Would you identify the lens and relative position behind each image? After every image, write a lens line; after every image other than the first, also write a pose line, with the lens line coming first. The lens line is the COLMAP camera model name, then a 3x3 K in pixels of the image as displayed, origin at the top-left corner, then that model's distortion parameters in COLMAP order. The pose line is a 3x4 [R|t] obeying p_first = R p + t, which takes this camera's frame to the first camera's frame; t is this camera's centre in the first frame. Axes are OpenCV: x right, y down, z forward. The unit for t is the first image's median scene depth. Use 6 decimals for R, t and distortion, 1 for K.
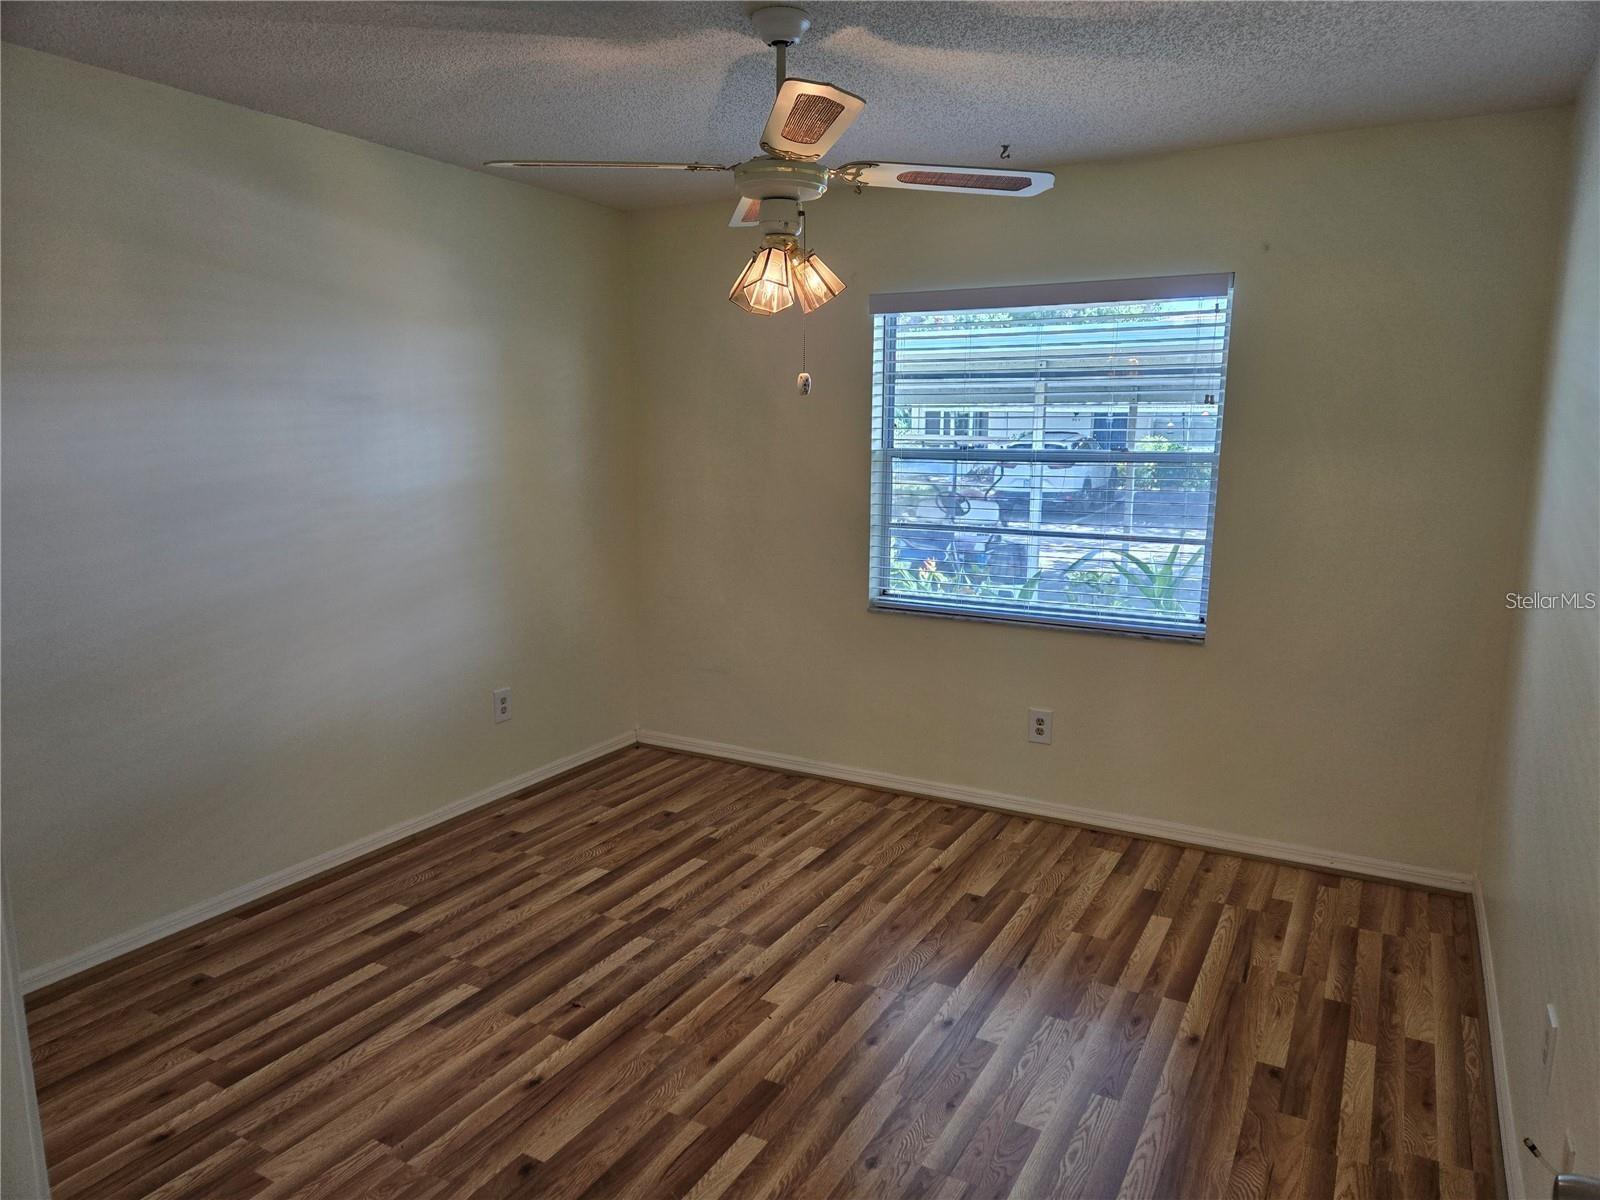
lens RADIAL K [[1078.4, 0, 802.0], [0, 1078.4, 607.8], [0, 0, 1]] dist [0.062372, -0.064941]
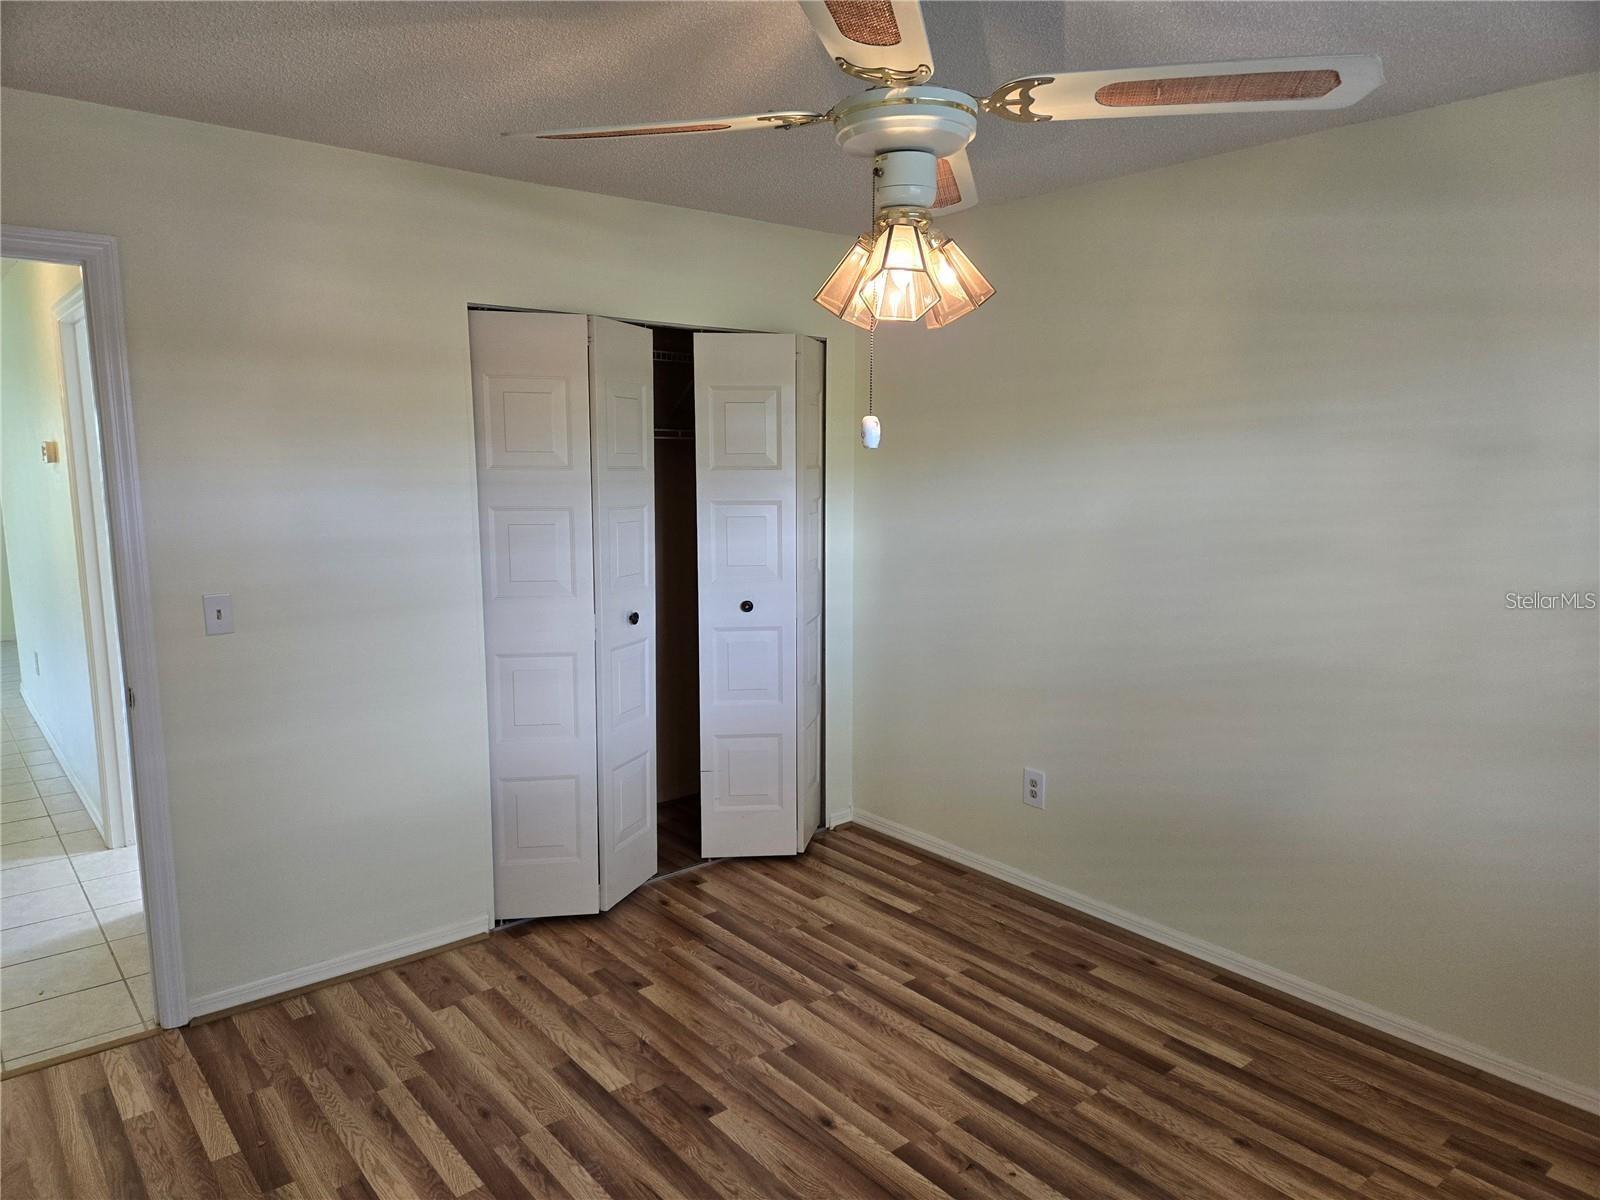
lens RADIAL K [[1078.4, 0, 797.3], [0, 1078.4, 606.6], [0, 0, 1]] dist [0.062372, -0.064941]
pose [[-0.372178, 0.128029, -0.919289, 0.558050], [-0.165098, 0.965514, 0.201308, -0.198826], [0.913360, 0.226695, -0.338206, 1.067025]]
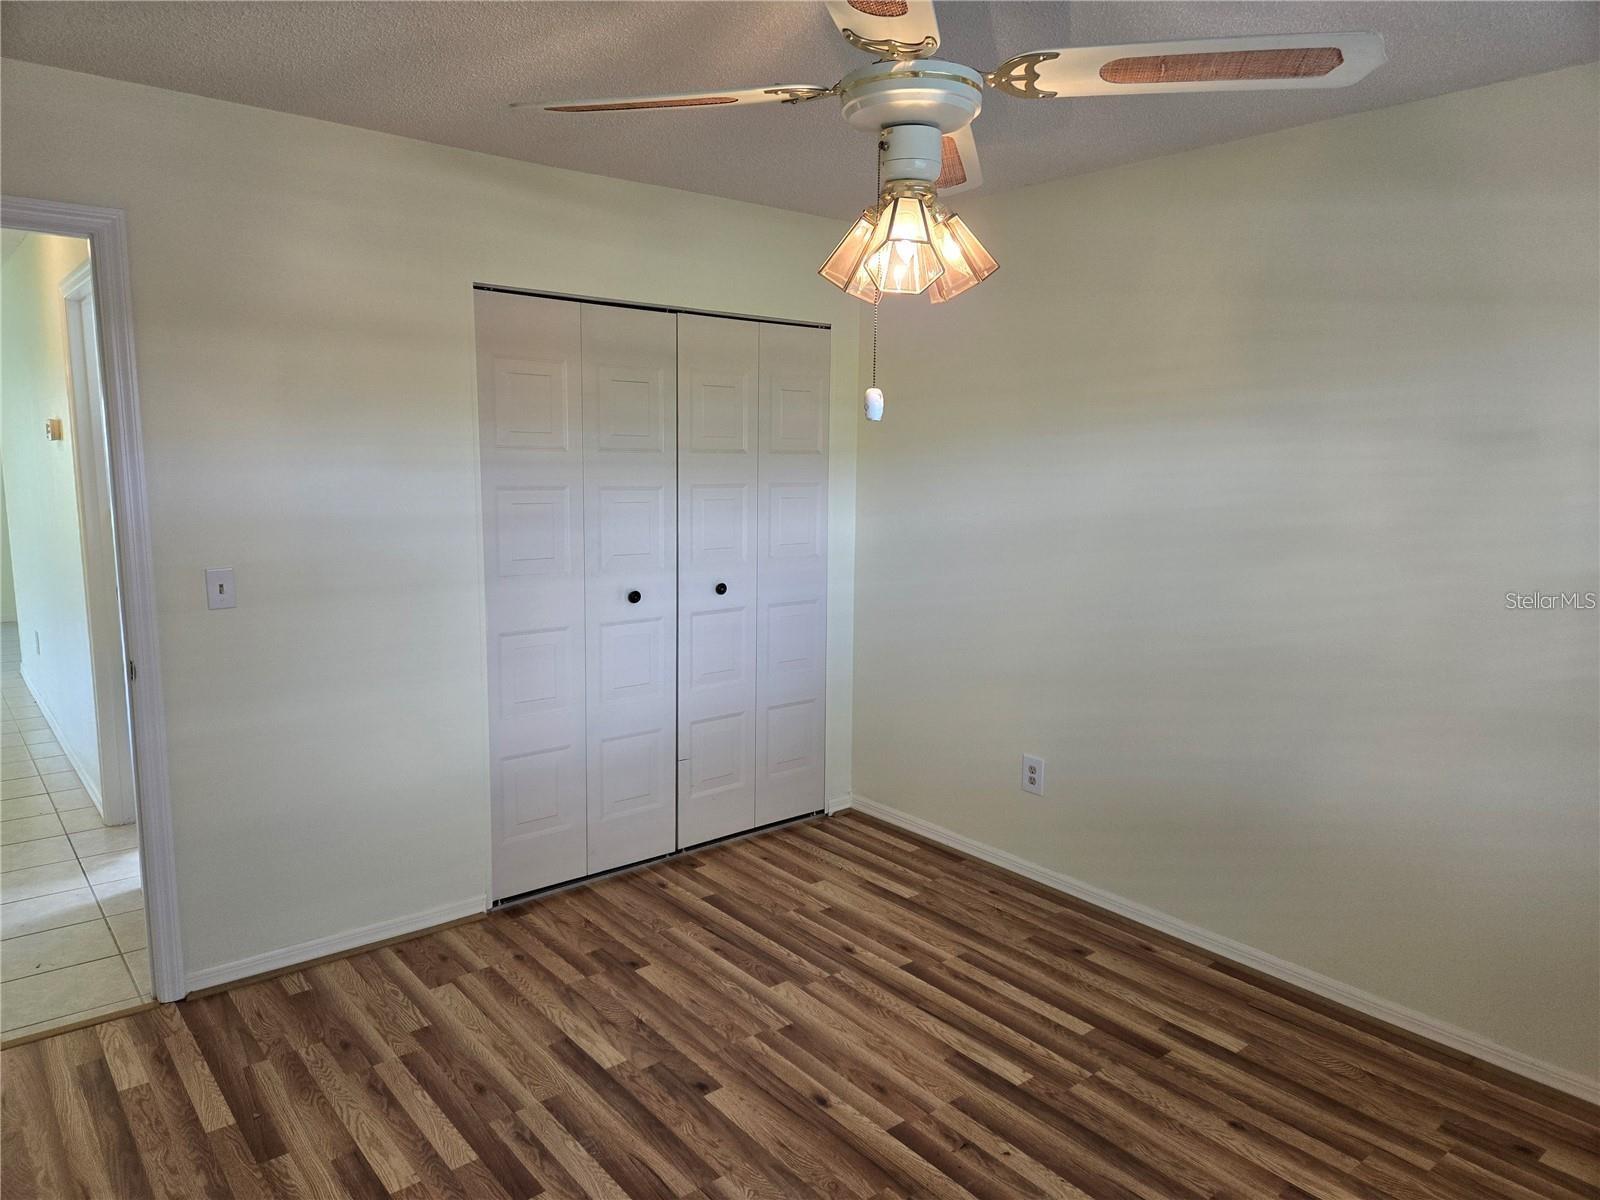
lens RADIAL K [[1078.4, 0, 800.5], [0, 1078.4, 597.0], [0, 0, 1]] dist [0.062372, -0.064941]
pose [[-0.372153, 0.119322, -0.920470, 0.562359], [-0.176599, 0.964484, 0.196427, -0.186342], [0.911216, 0.235655, -0.337864, 1.071398]]
